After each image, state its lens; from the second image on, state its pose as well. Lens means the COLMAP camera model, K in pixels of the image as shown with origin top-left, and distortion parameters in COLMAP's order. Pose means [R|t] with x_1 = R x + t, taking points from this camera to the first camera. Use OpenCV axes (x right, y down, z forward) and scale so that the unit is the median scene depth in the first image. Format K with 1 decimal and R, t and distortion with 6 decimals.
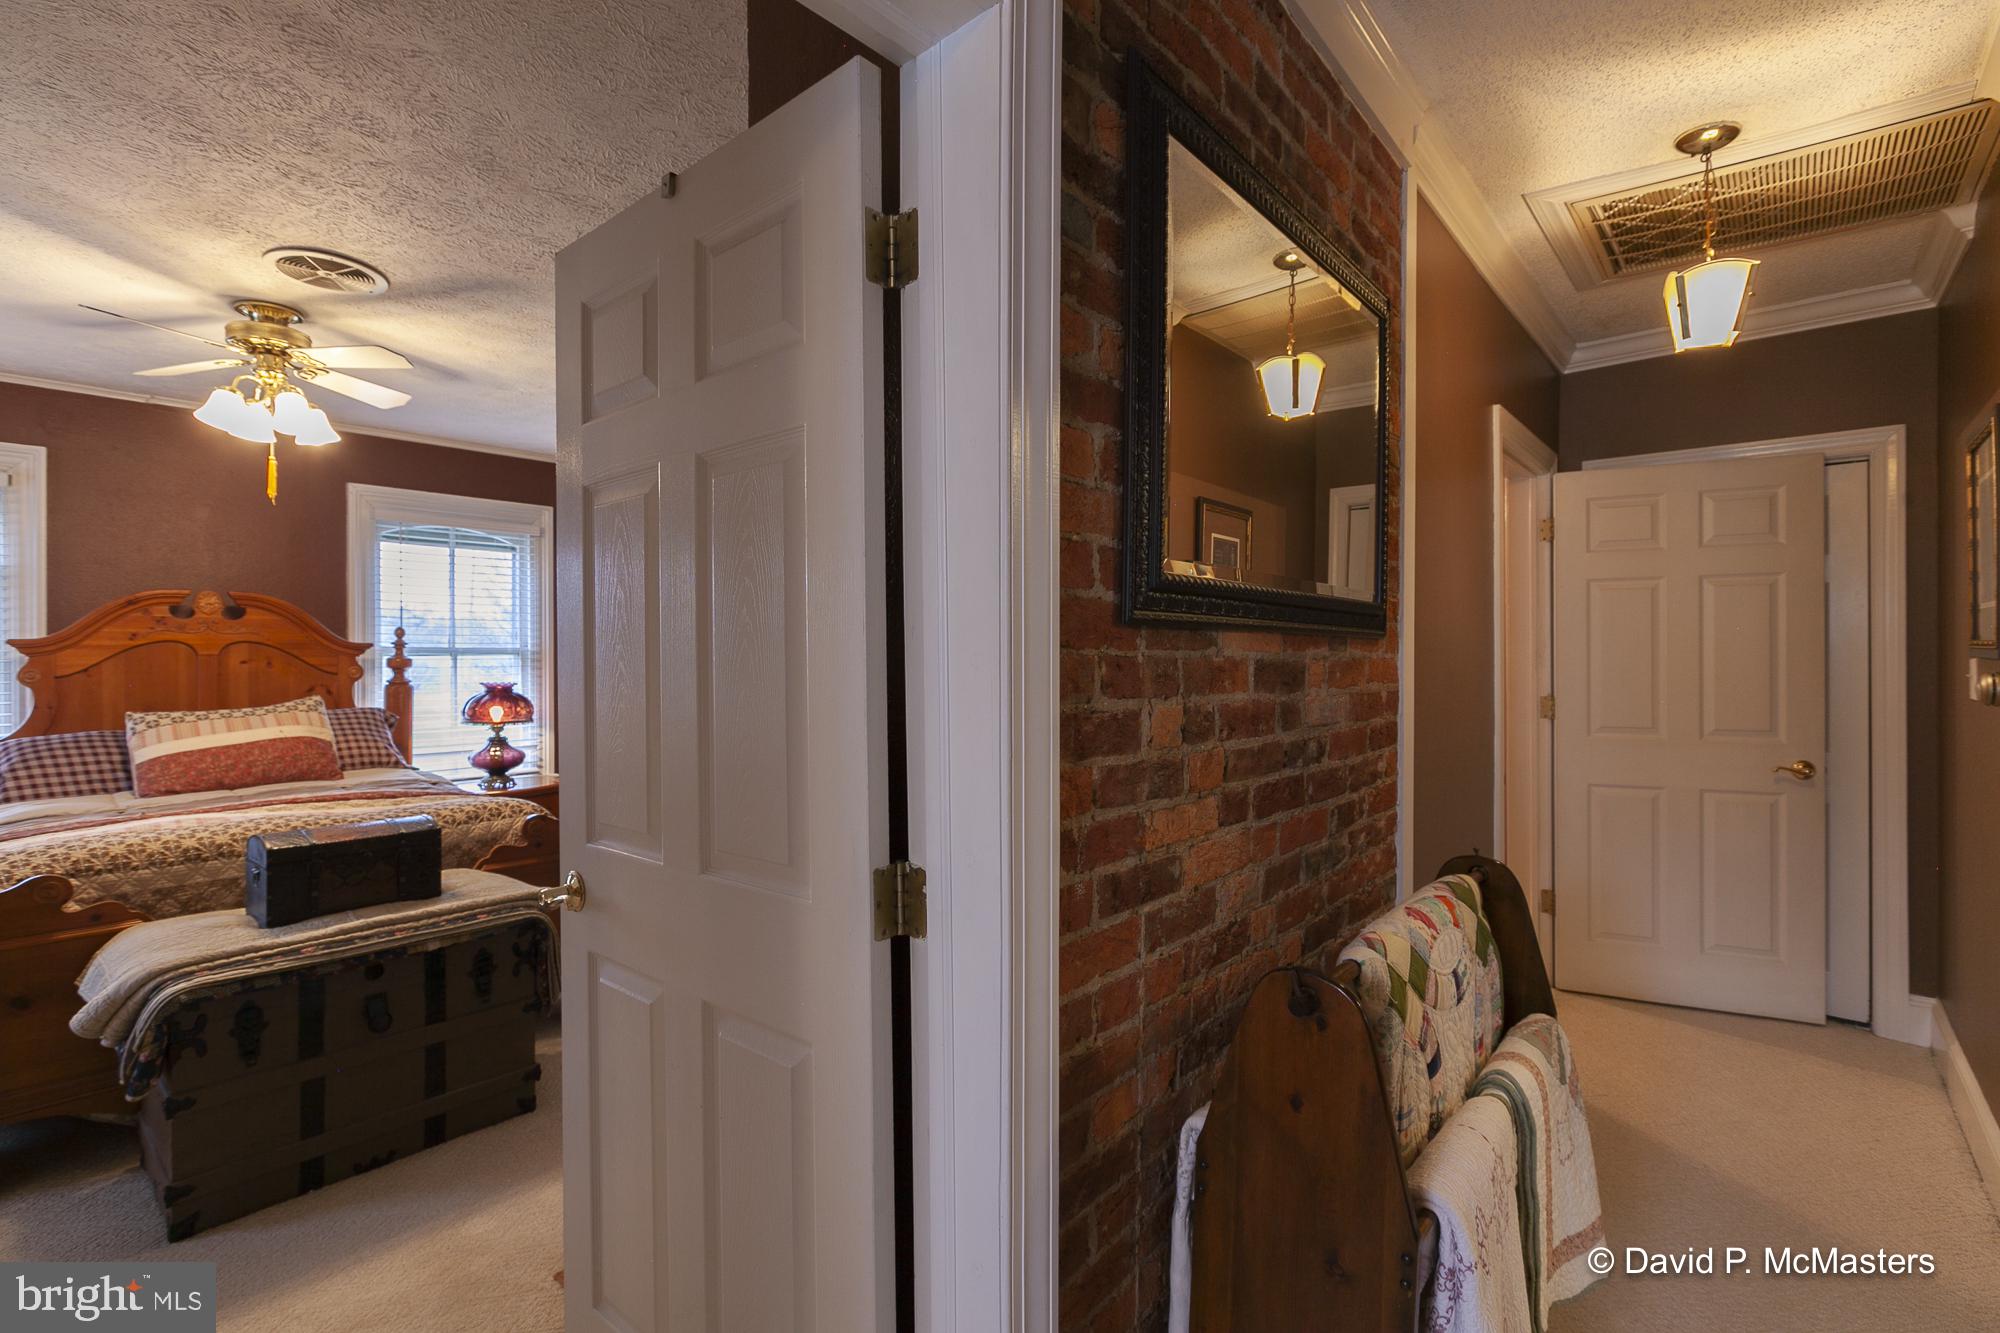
lens RADIAL K [[900.4, 0, 994.8], [0, 900.4, 657.7], [0, 0, 1]] dist [-0.000222, -0.000600]
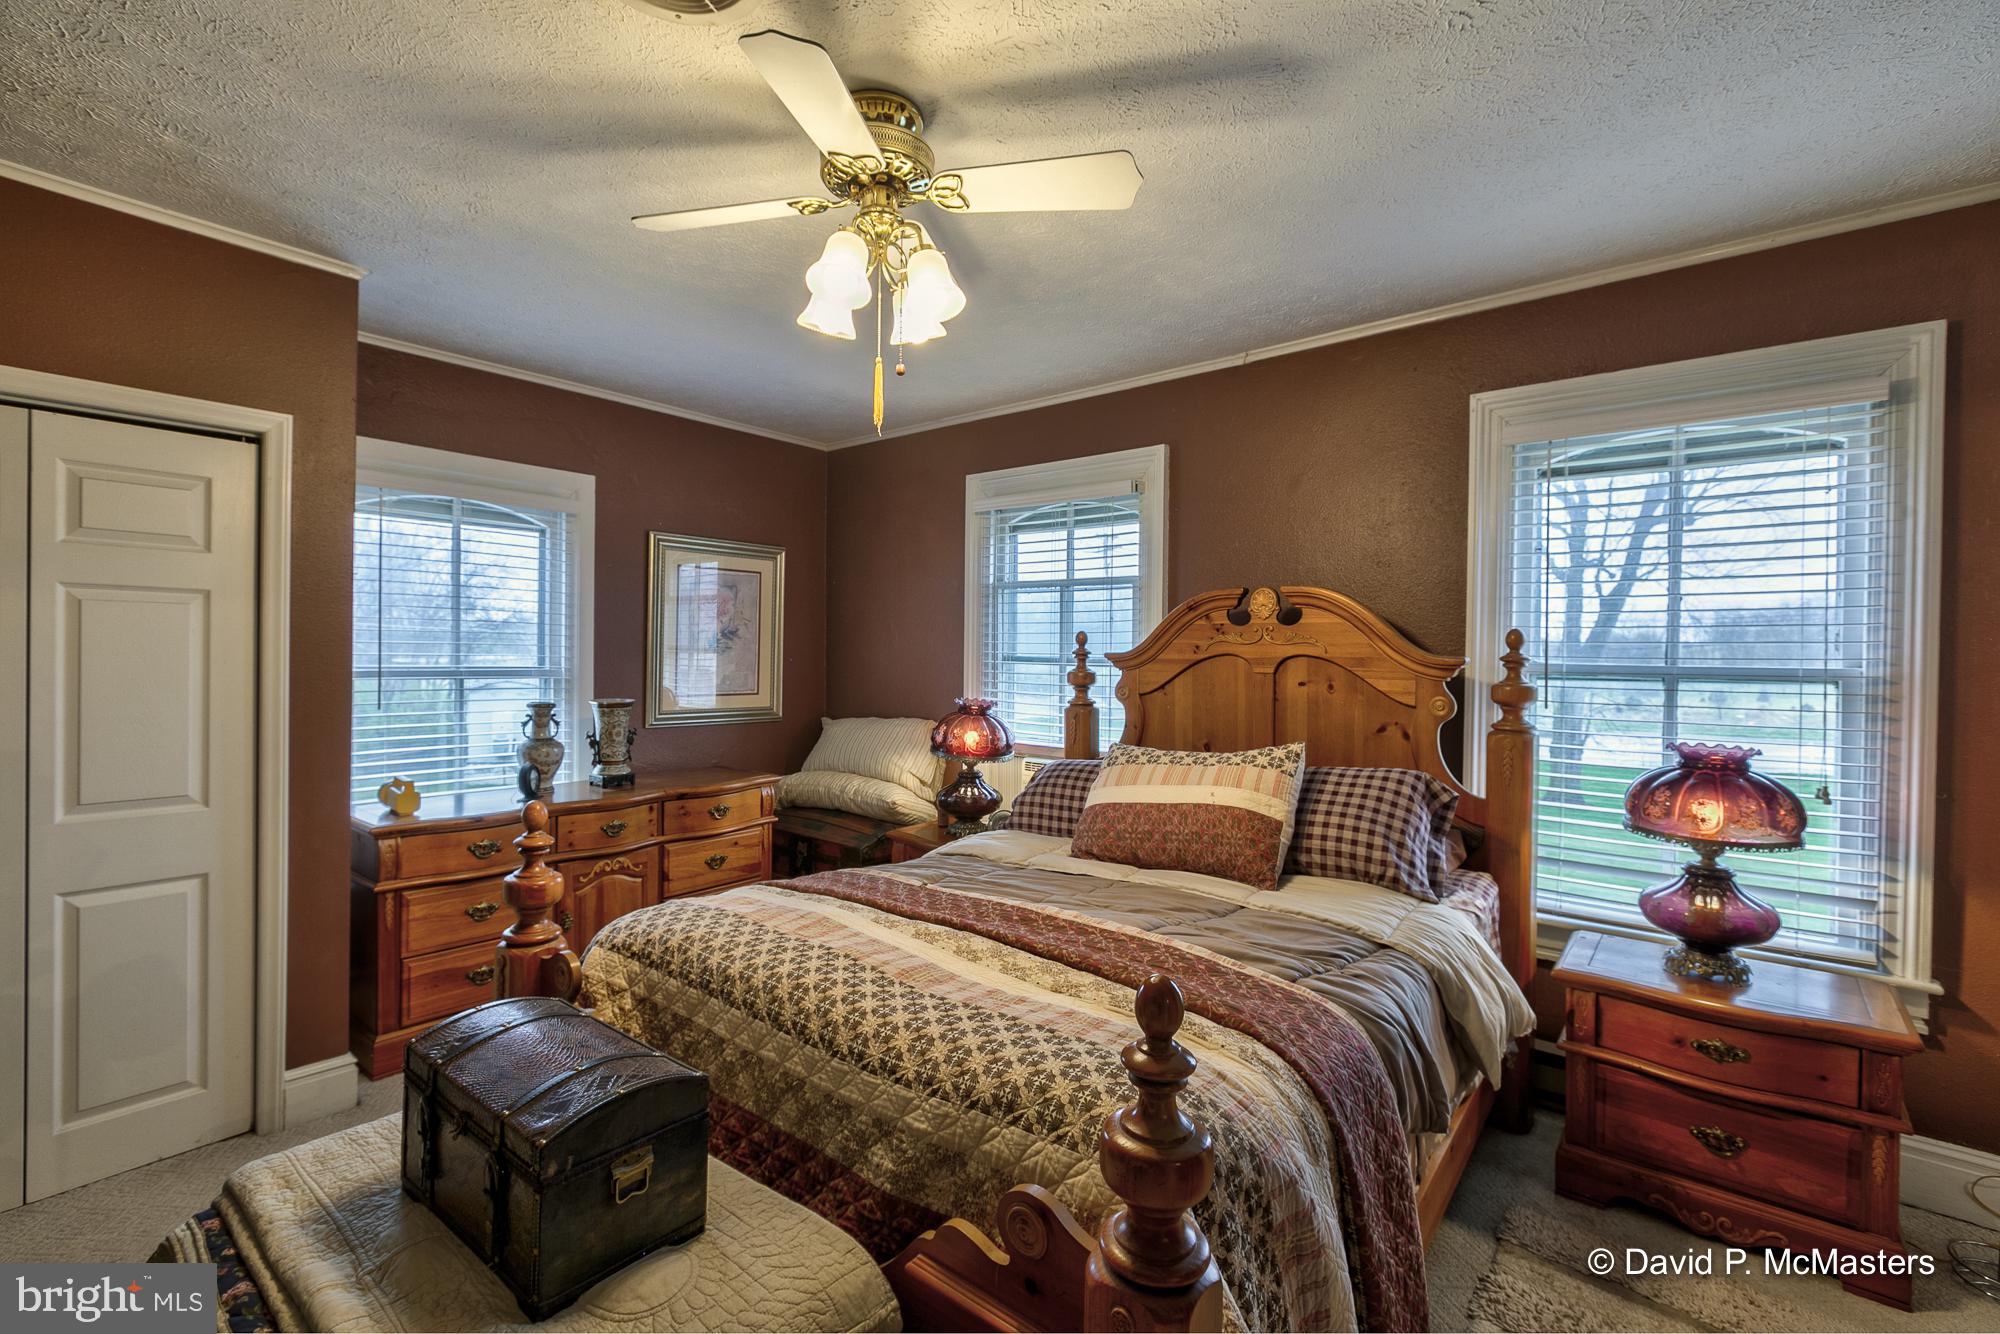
lens RADIAL K [[878.4, 0, 992.5], [0, 878.4, 661.2], [0, 0, 1]] dist [0.000322, 0.000048]
pose [[0.027721, 0.013640, -0.999523, -0.145938], [-0.014103, 0.999813, 0.013253, -0.019382], [0.999516, 0.013729, 0.027909, 0.751102]]
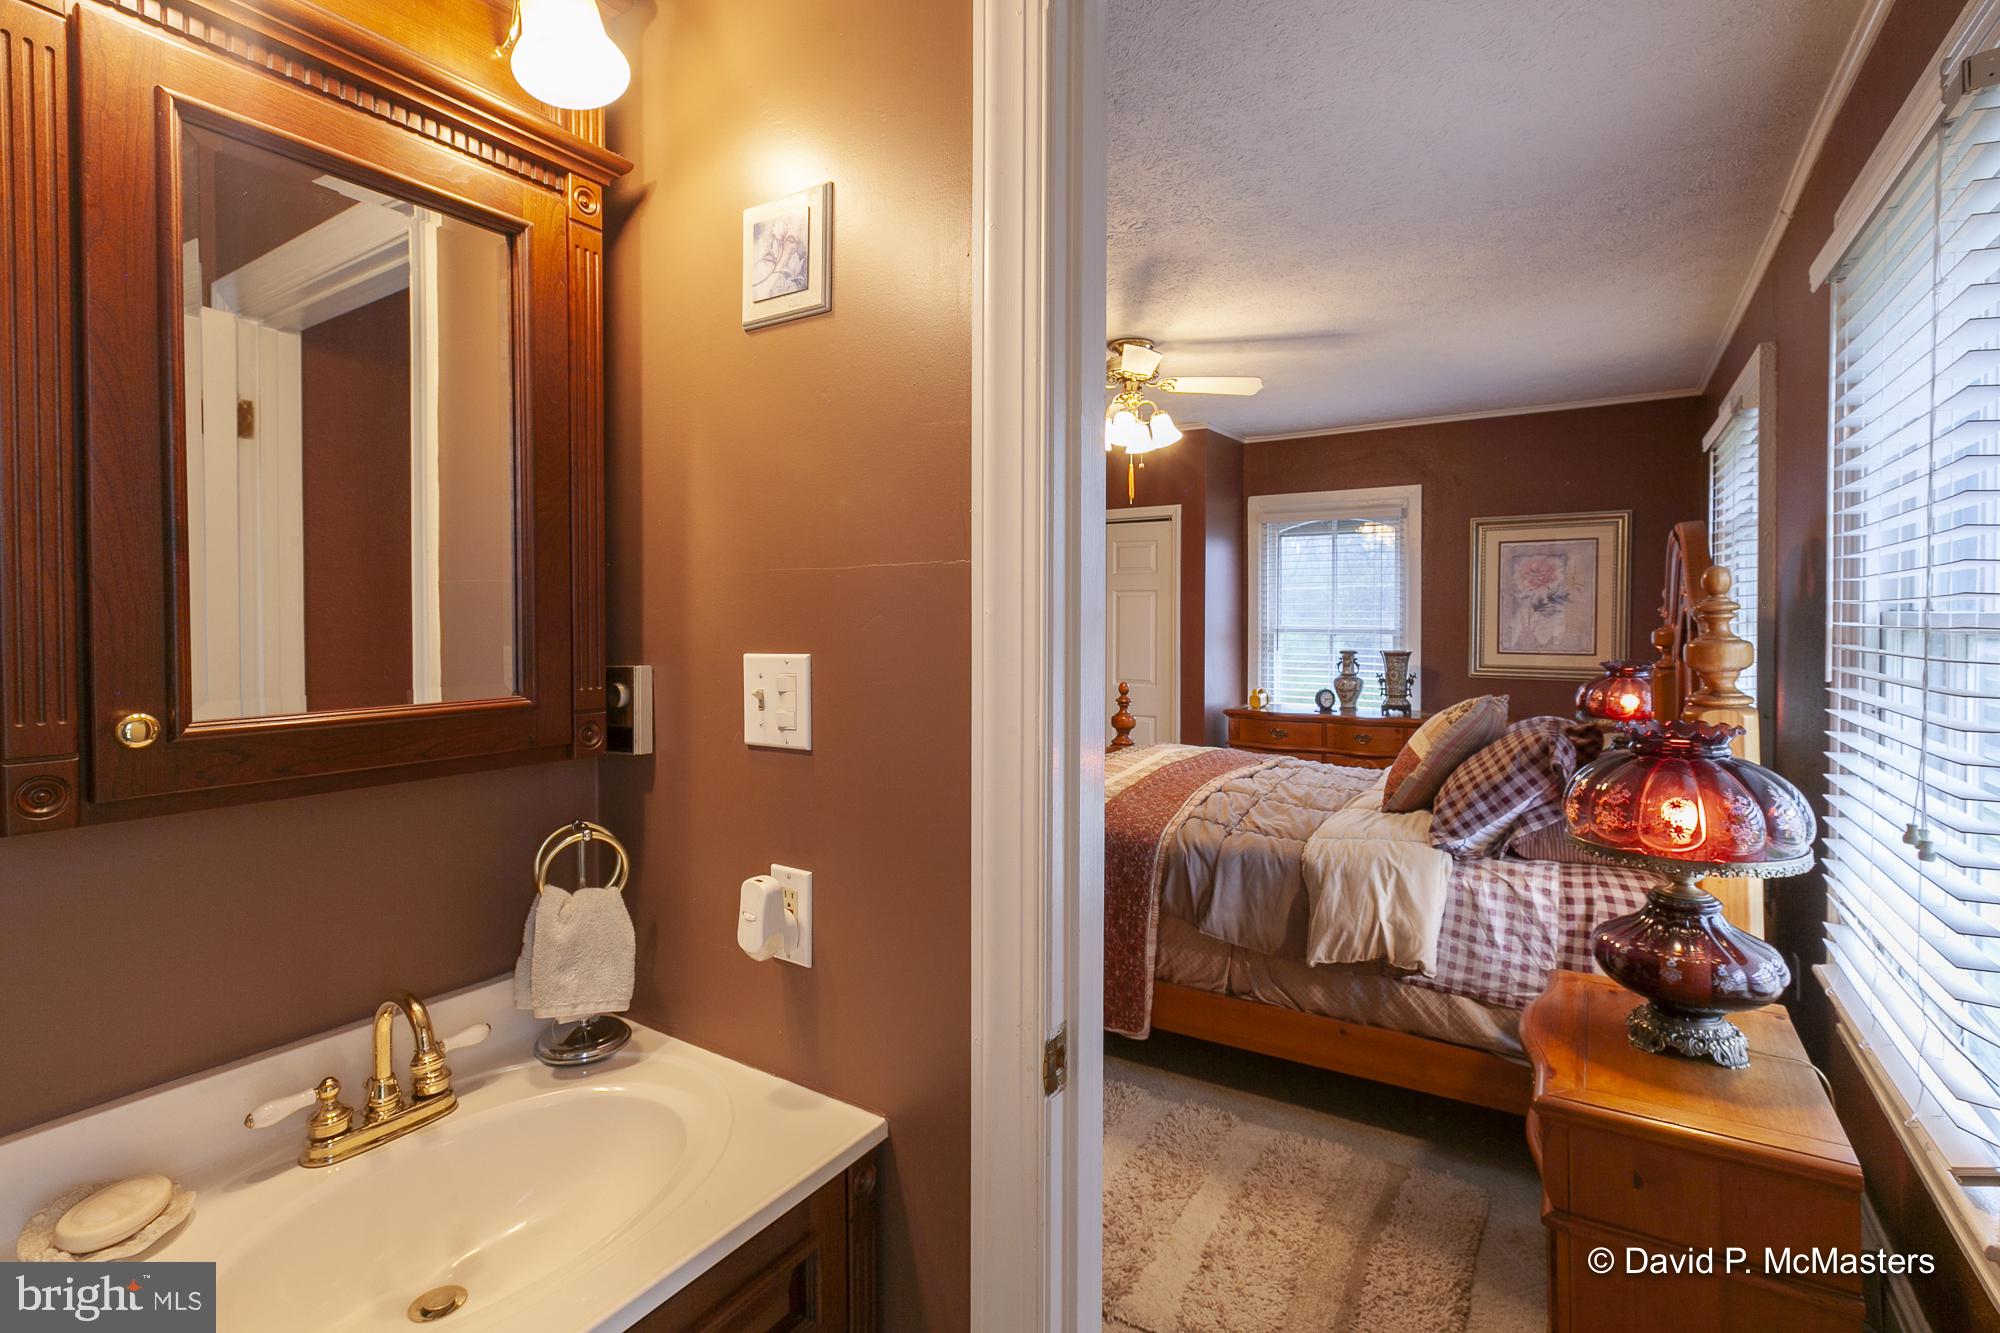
lens RADIAL K [[908.2, 0, 1002.9], [0, 908.2, 632.1], [0, 0, 1]] dist [-0.000192, -0.000129]
pose [[-0.989835, 0.005973, -0.142095, -0.322225], [0.003224, 0.999803, 0.019566, -0.015833], [0.142184, 0.018909, -0.989660, 1.540714]]
